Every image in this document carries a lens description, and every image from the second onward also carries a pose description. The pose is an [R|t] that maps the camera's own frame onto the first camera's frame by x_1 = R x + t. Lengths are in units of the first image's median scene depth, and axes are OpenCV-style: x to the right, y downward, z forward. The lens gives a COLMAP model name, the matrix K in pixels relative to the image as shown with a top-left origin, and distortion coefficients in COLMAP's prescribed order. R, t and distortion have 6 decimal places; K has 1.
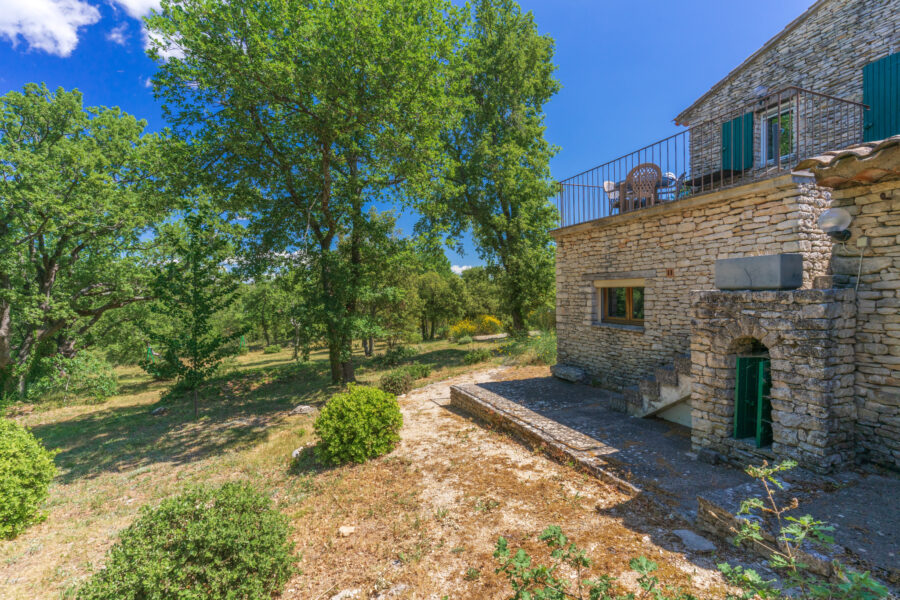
lens RADIAL K [[425.9, 0, 450.0], [0, 425.9, 300.0], [0, 0, 1]] dist [0.002758, -0.000855]
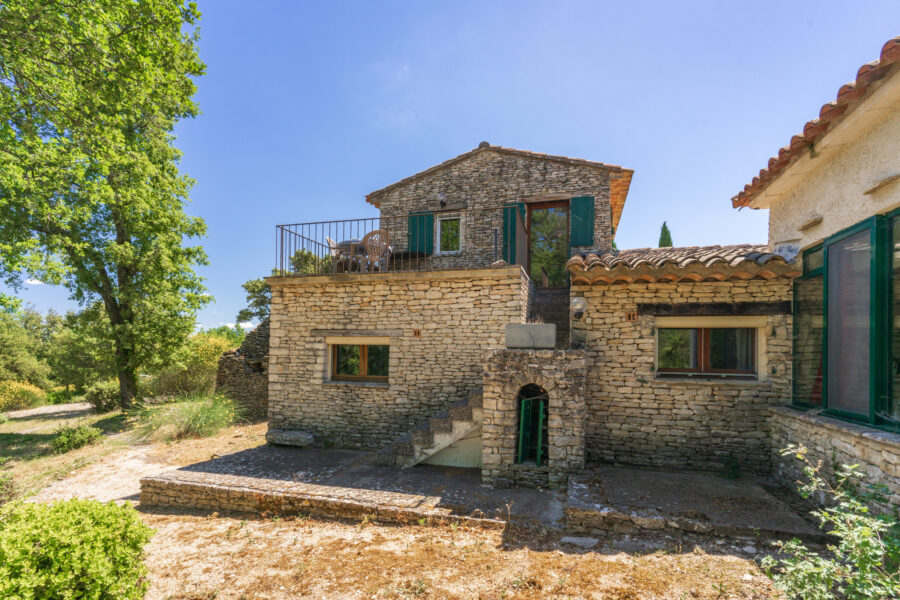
lens RADIAL K [[435.4, 0, 451.7], [0, 435.4, 342.8], [0, 0, 1]] dist [-0.000978, -0.000281]
pose [[0.610885, 0.047558, 0.790290, -0.363902], [-0.011560, 0.998624, -0.051159, 0.020522], [-0.791635, 0.022116, 0.610594, 0.248411]]
